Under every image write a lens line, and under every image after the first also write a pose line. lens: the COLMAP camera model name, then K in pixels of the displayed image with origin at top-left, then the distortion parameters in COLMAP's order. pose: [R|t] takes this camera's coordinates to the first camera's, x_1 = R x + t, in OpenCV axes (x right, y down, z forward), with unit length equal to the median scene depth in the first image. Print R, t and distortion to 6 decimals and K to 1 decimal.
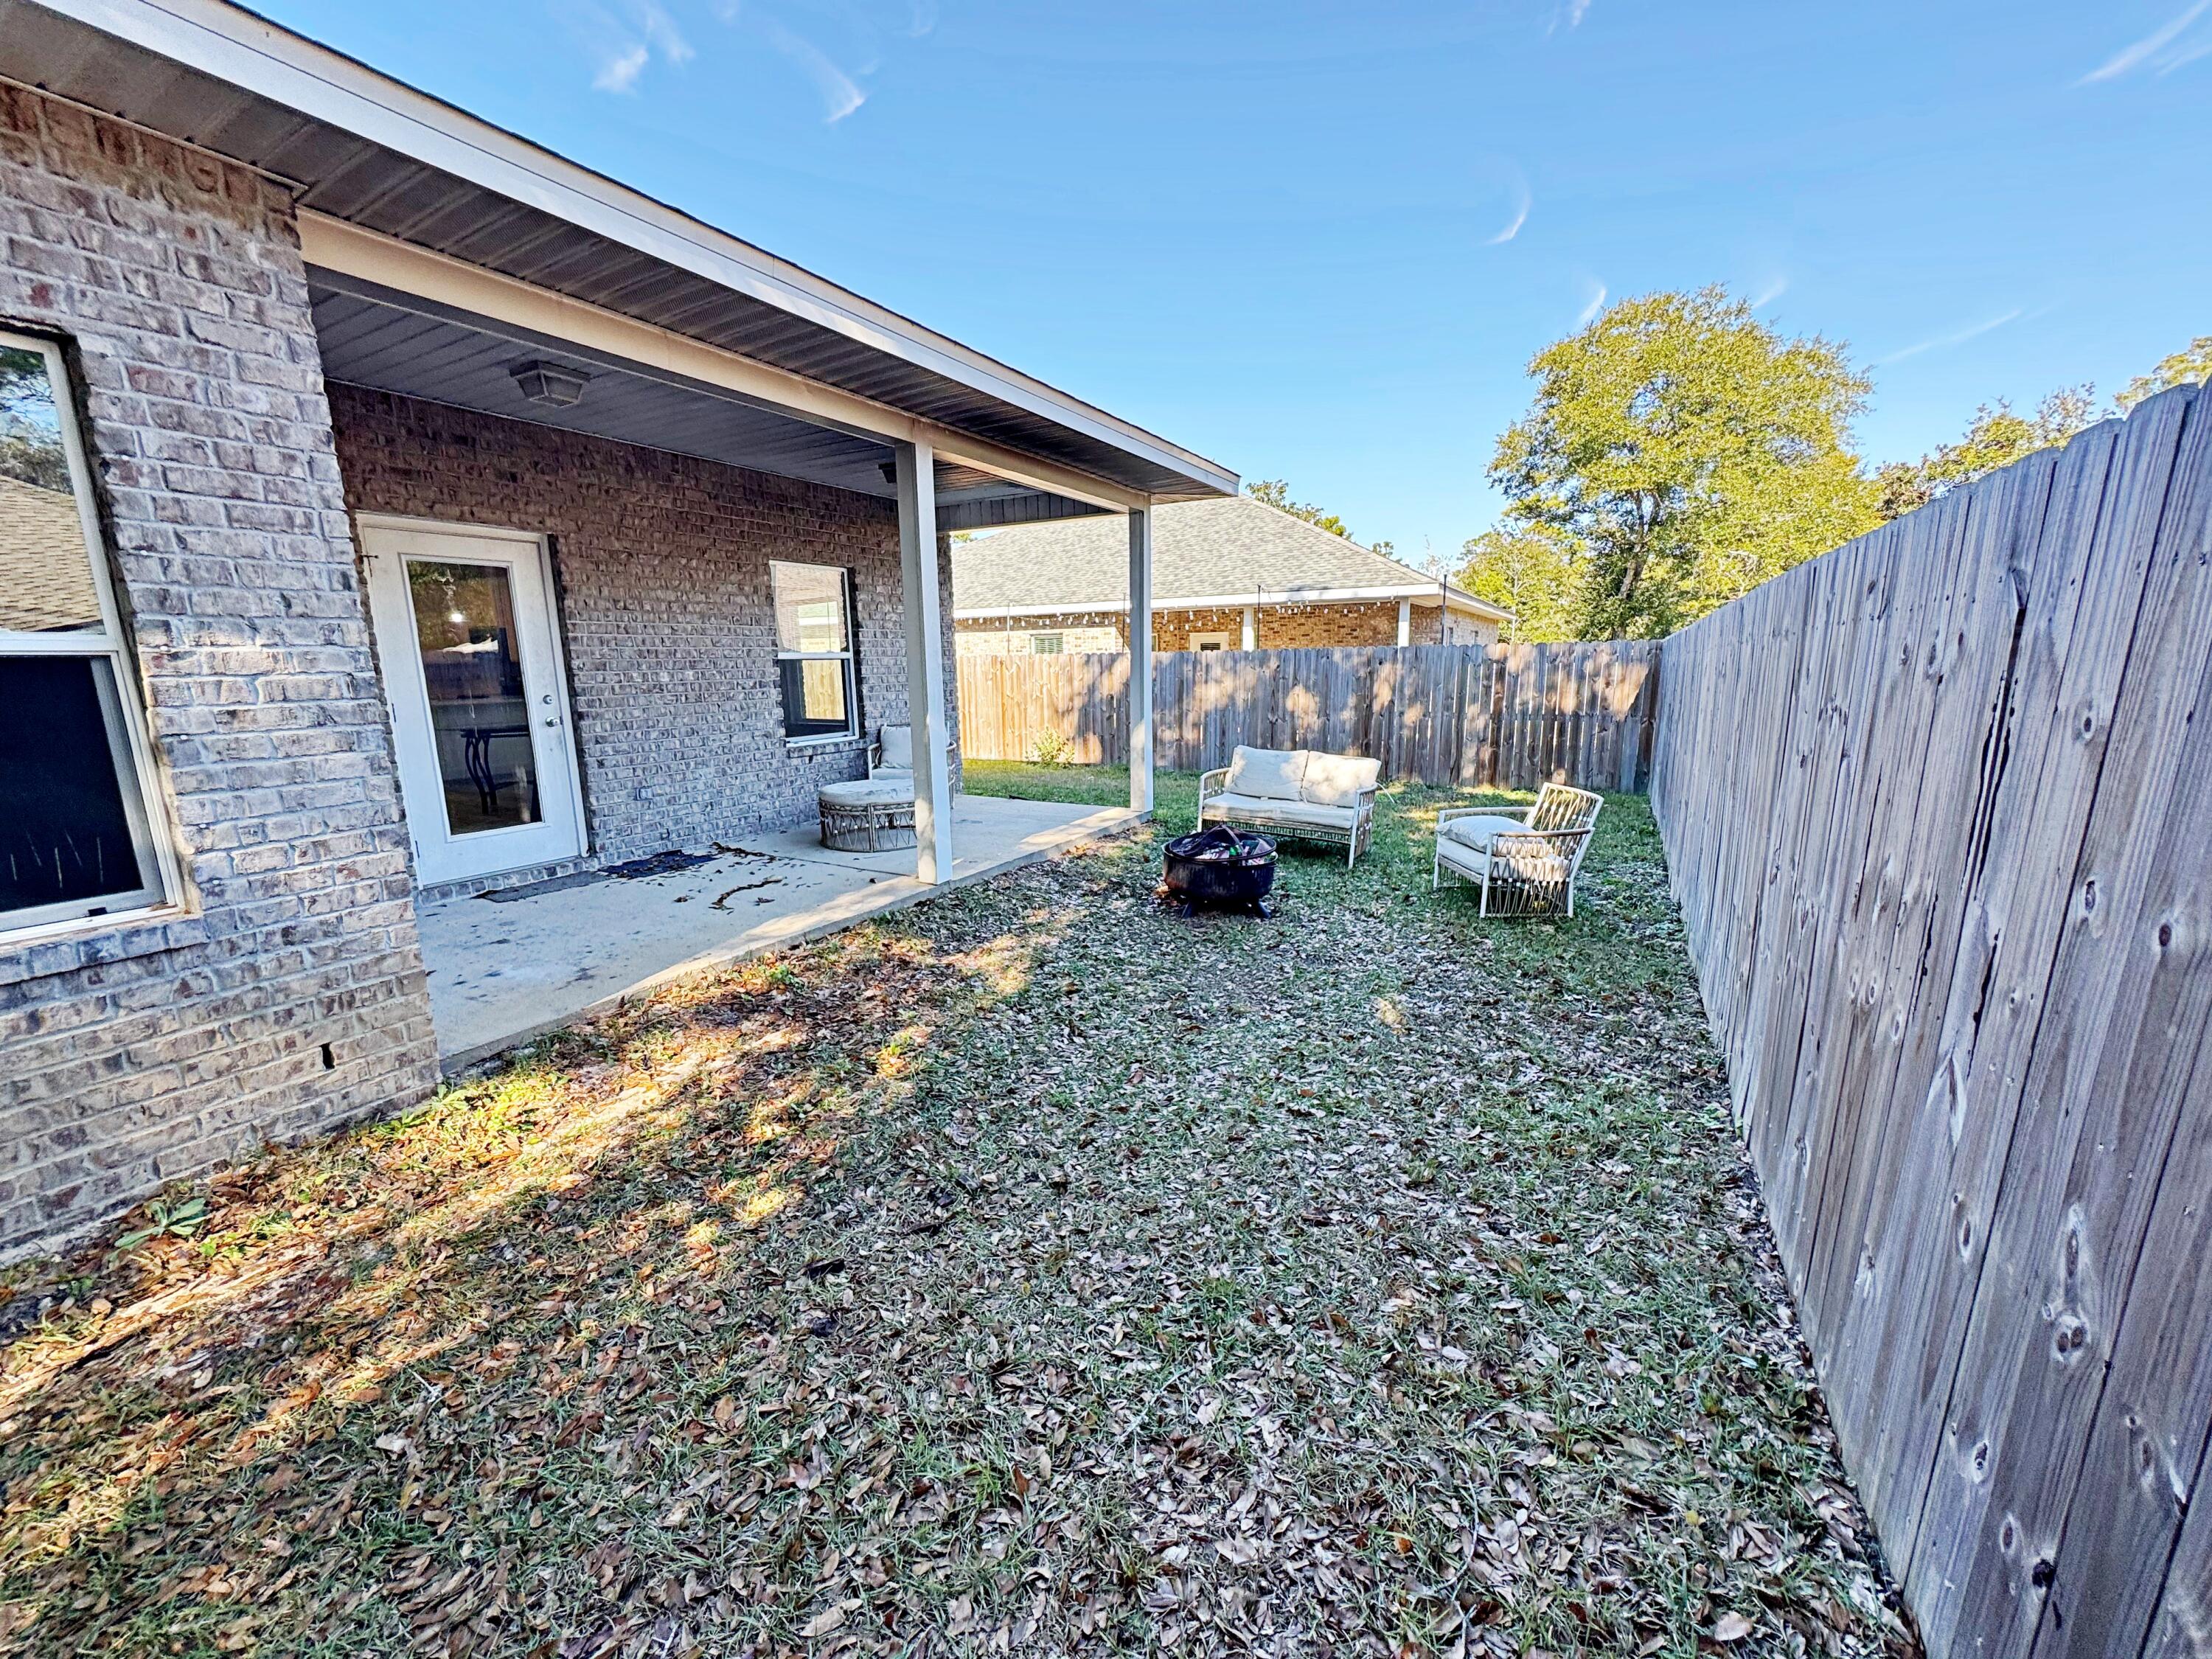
lens RADIAL K [[880.4, 0, 1109.5], [0, 880.4, 837.8], [0, 0, 1]] dist [-0.004405, 0.000088]
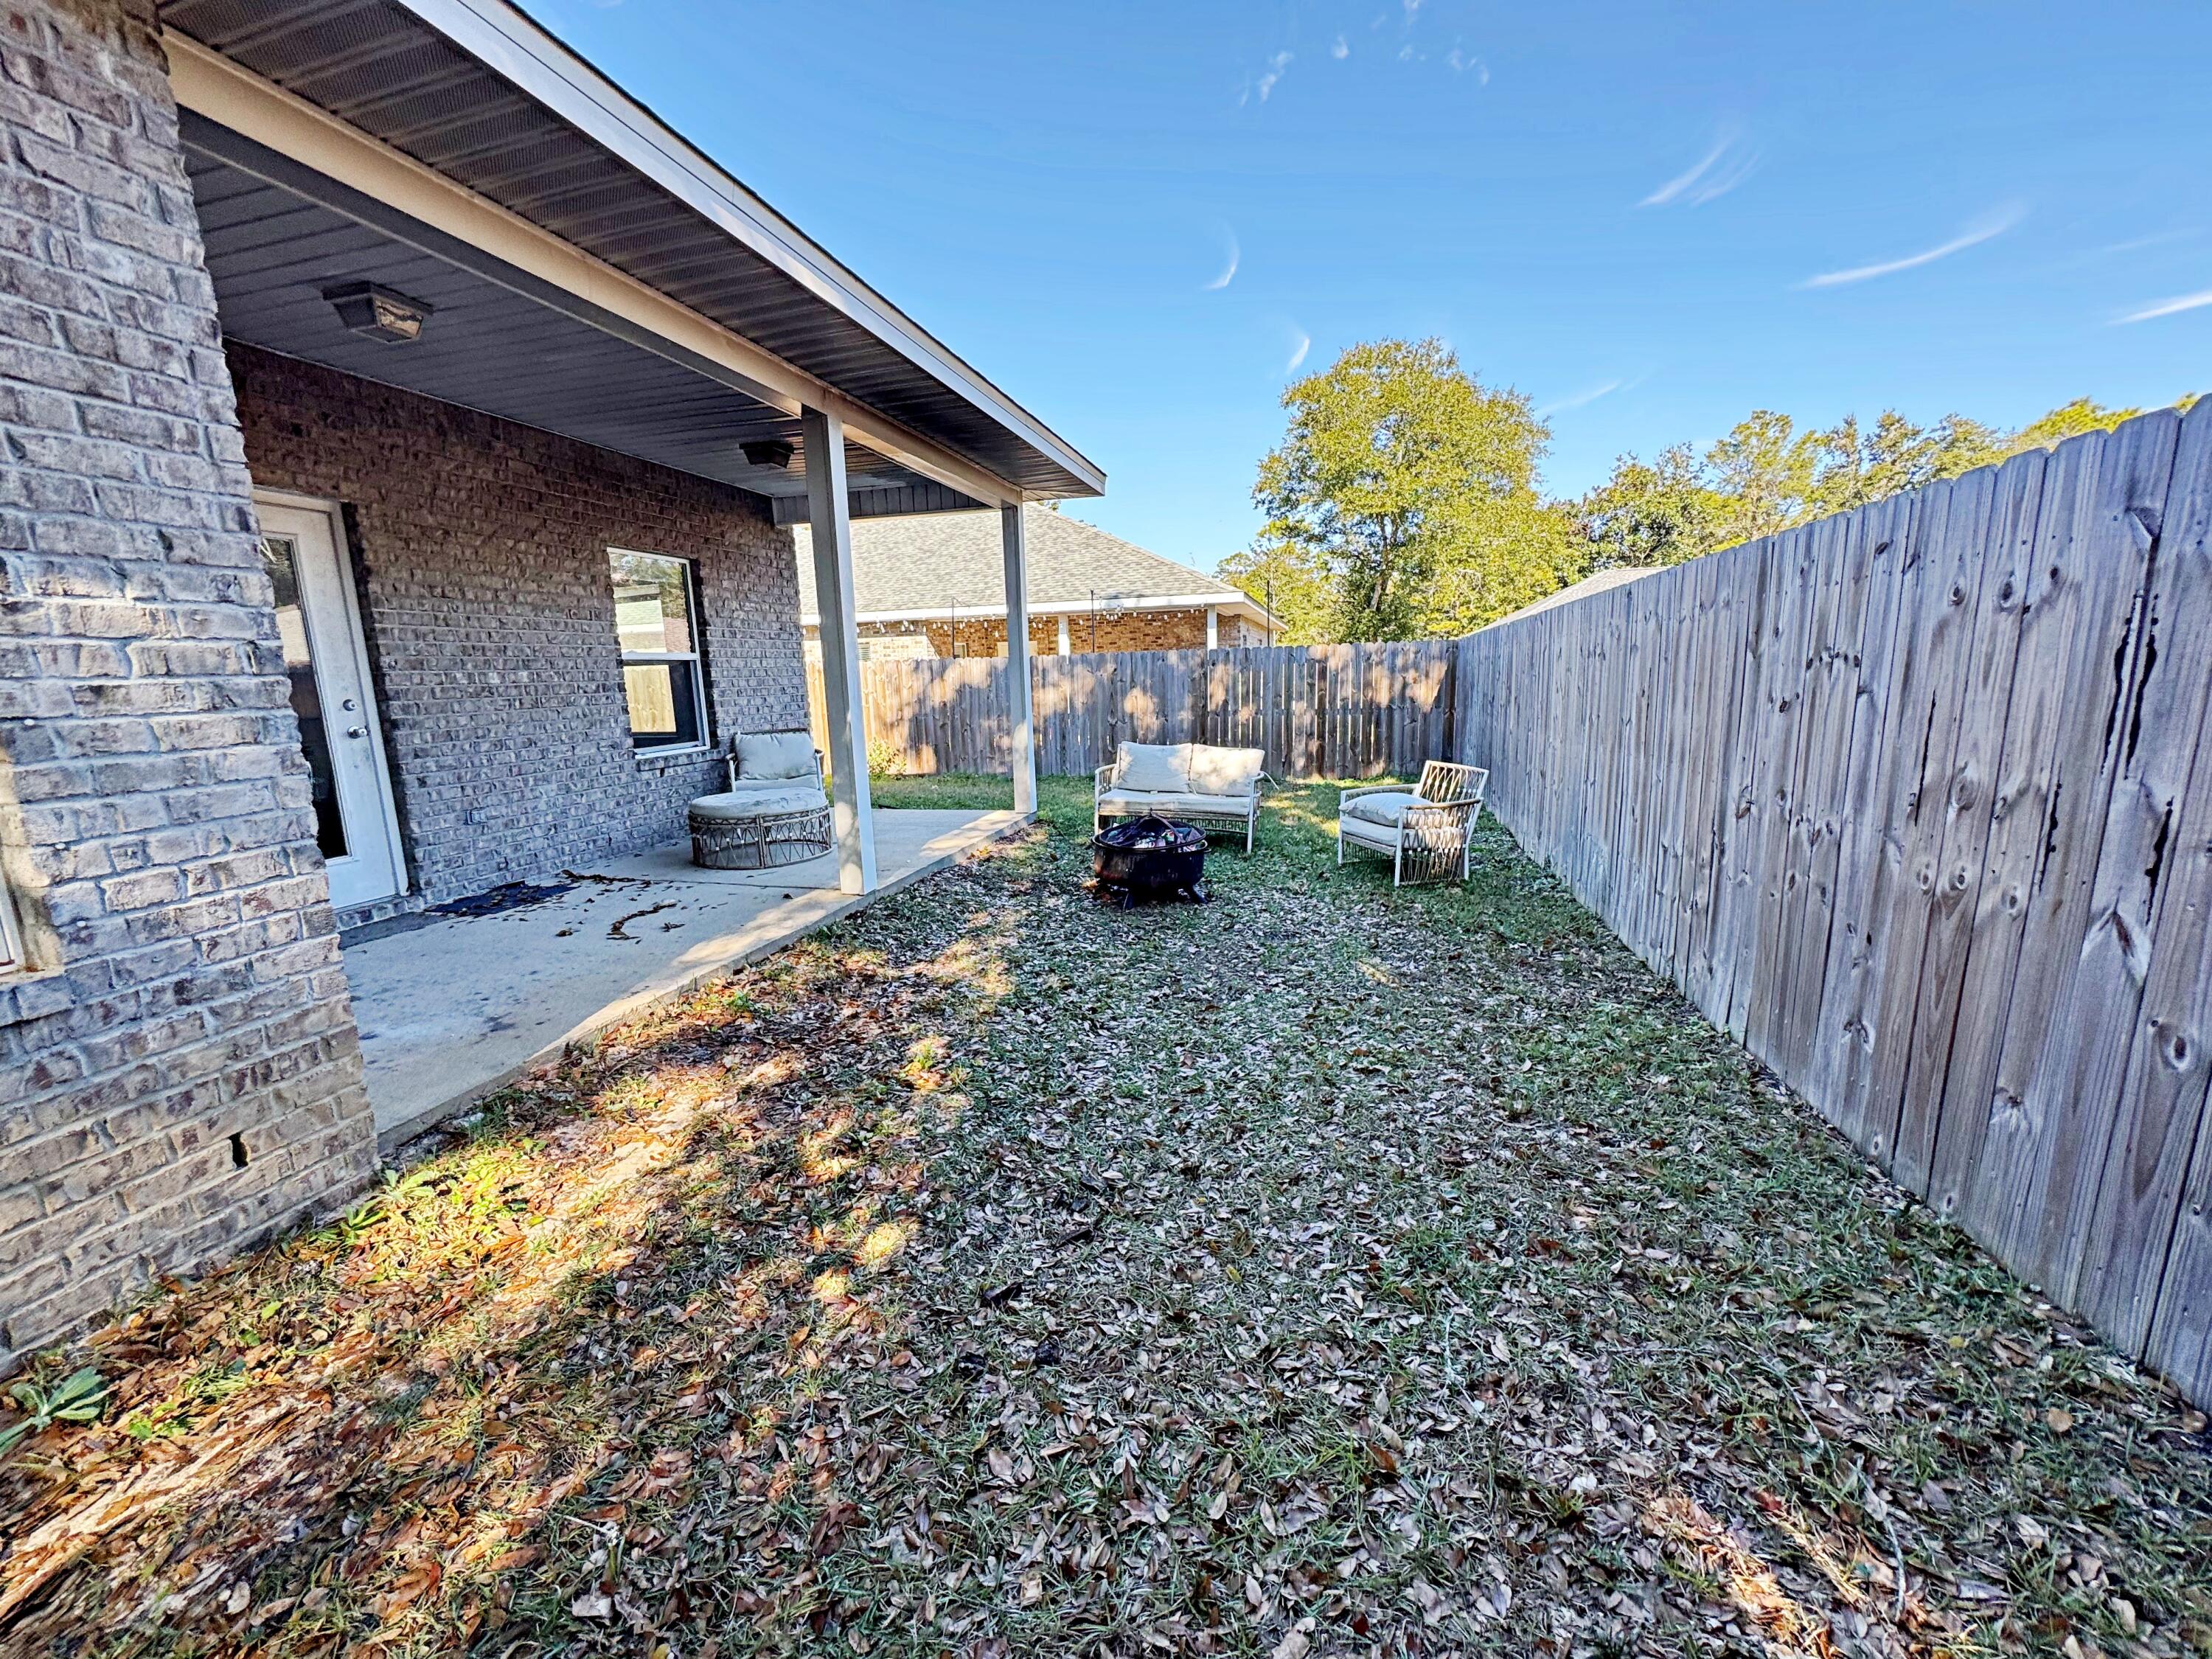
lens RADIAL K [[880.4, 0, 1101.2], [0, 880.4, 839.7], [0, 0, 1]] dist [-0.004405, 0.000088]
pose [[0.967509, -0.059914, 0.245634, -0.327450], [0.063956, 0.997917, -0.008504, 0.035416], [-0.244613, 0.023938, 0.969325, 0.082320]]
